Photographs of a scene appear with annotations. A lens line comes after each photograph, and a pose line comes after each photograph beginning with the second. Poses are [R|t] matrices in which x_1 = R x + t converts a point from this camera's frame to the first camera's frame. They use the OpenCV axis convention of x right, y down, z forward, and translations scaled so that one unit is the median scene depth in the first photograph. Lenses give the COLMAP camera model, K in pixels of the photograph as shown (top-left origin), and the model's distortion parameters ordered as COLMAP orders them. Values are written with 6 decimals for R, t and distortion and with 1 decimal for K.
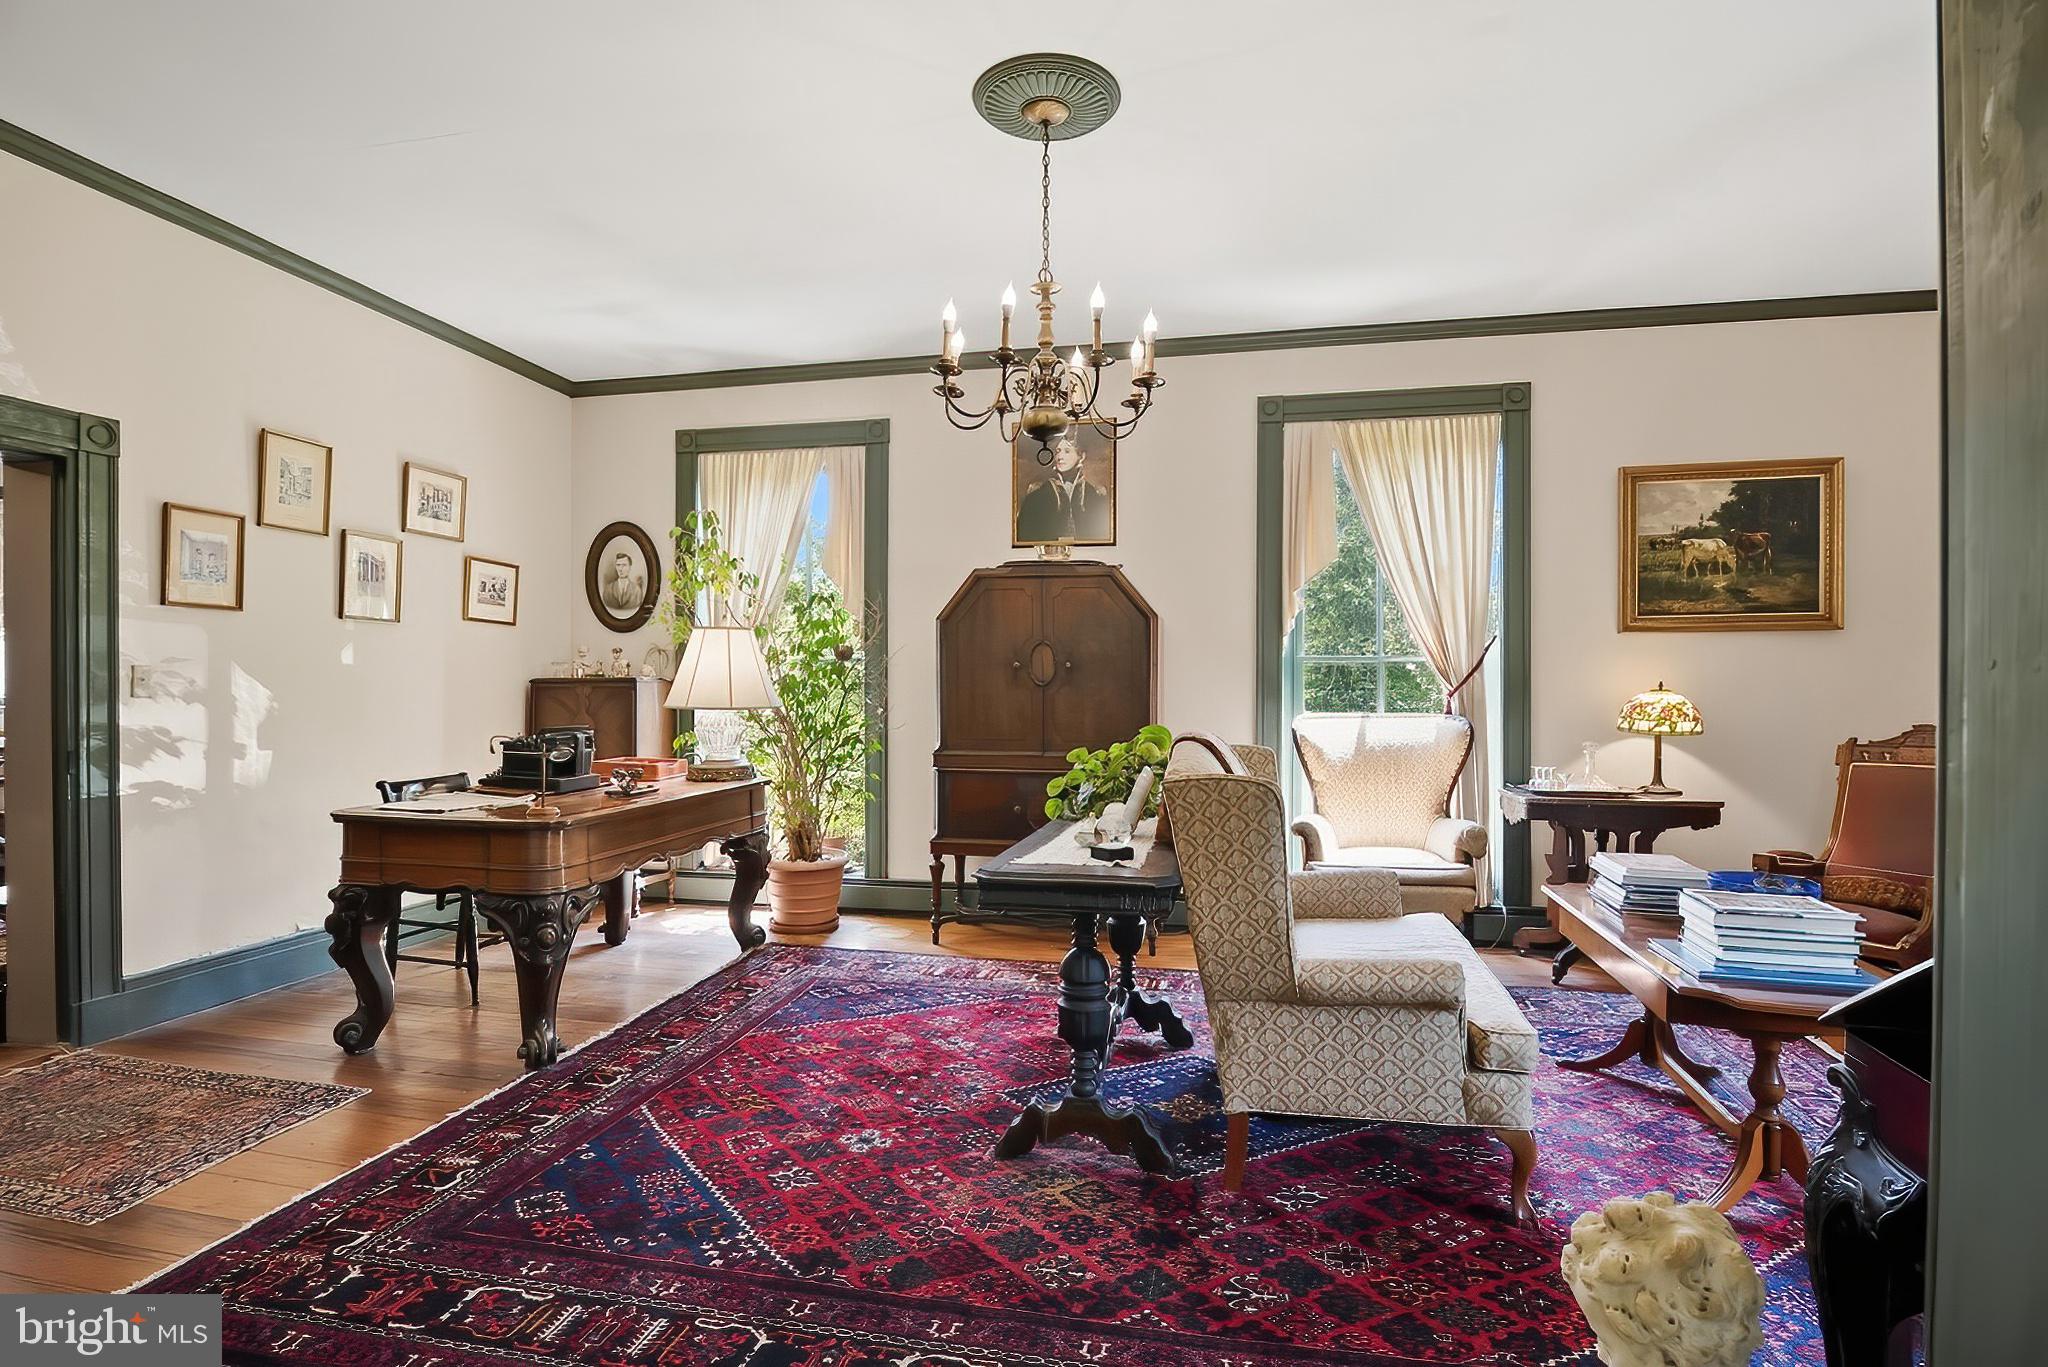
lens RADIAL K [[1026.9, 0, 1024.8], [0, 1026.9, 681.2], [0, 0, 1]] dist [-0.016202, -0.000865]
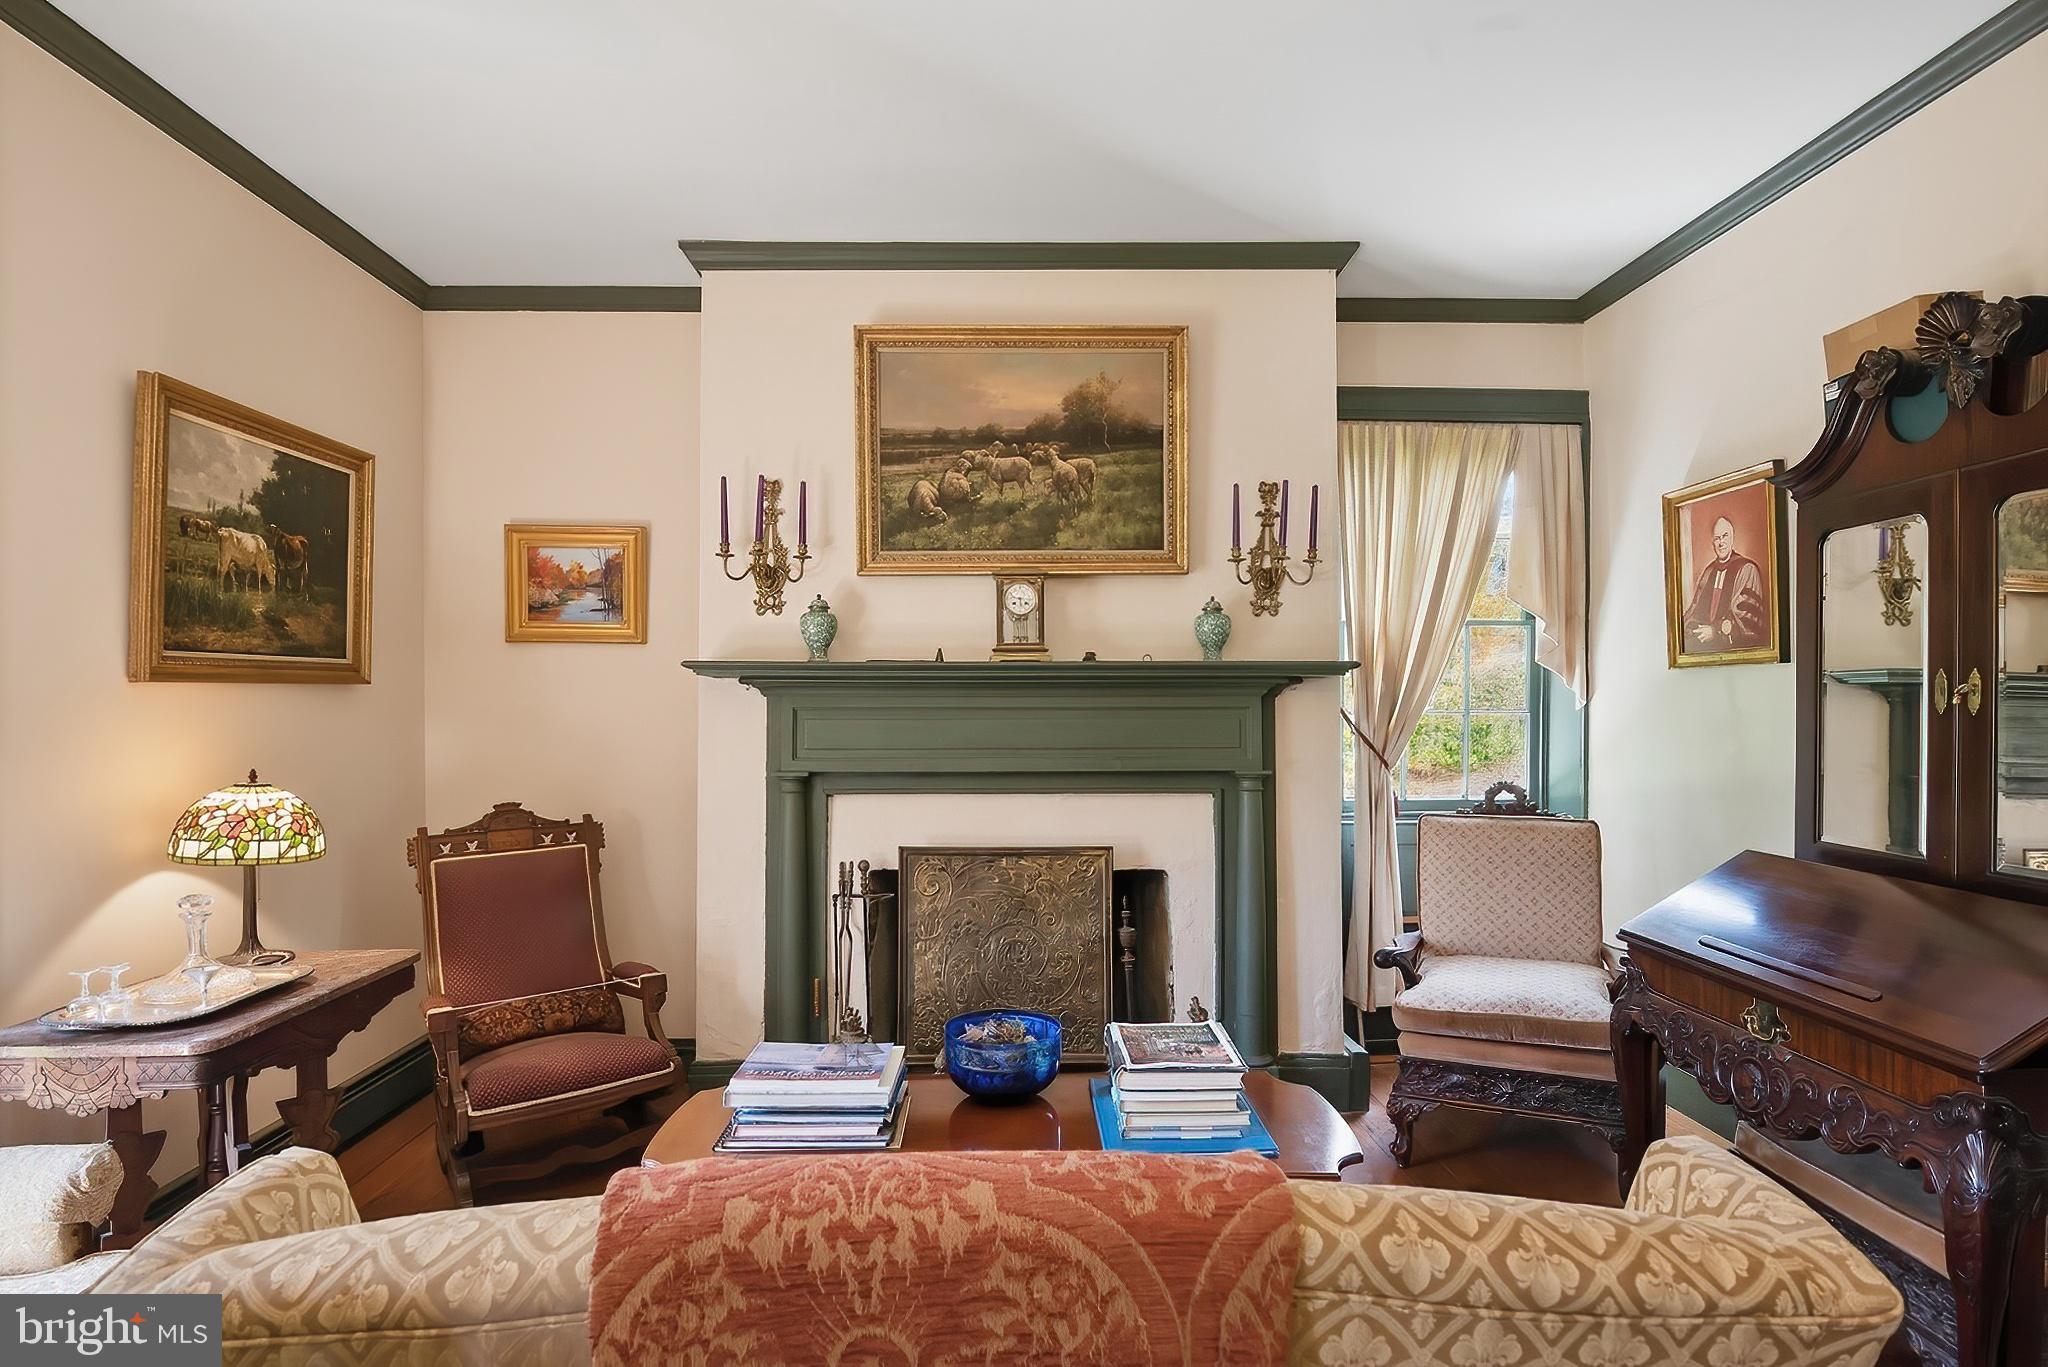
lens RADIAL K [[1026.9, 0, 1020.4], [0, 1026.9, 687.6], [0, 0, 1]] dist [-0.016202, -0.000865]
pose [[-0.243888, 0.012368, 0.969725, -0.040245], [0.001855, 0.999923, -0.012286, -0.037649], [-0.969802, -0.001197, -0.243892, 0.702174]]
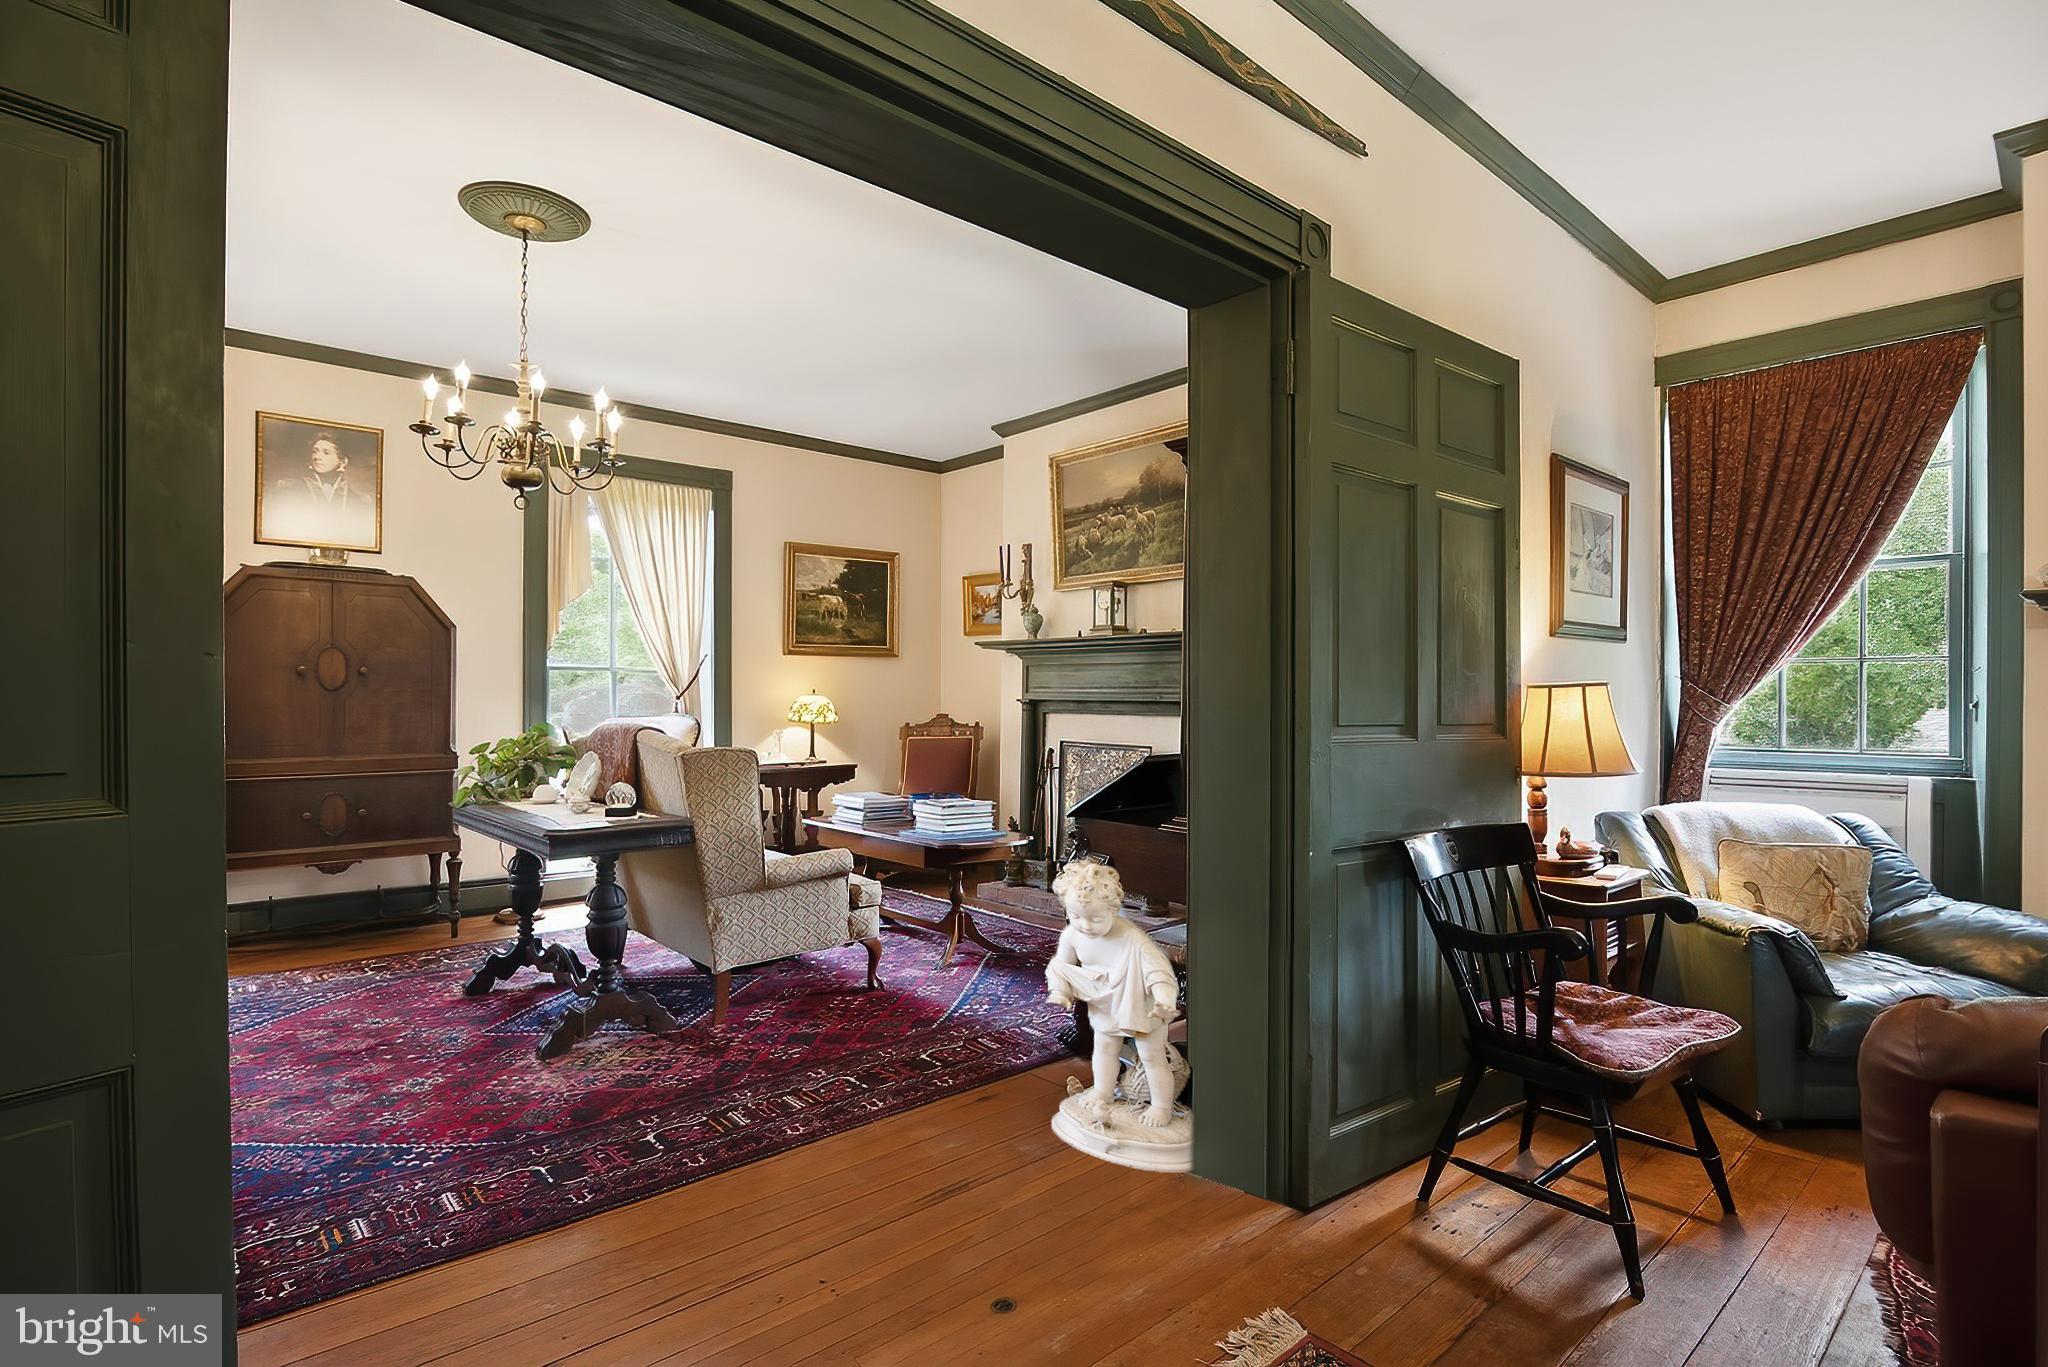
lens RADIAL K [[1026.9, 0, 1030.5], [0, 1026.9, 693.1], [0, 0, 1]] dist [-0.016202, -0.000865]
pose [[0.577314, 0.000652, 0.816522, -0.419562], [-0.002354, 0.999997, 0.000867, 0.004777], [-0.816519, -0.002423, 0.577313, -0.133000]]
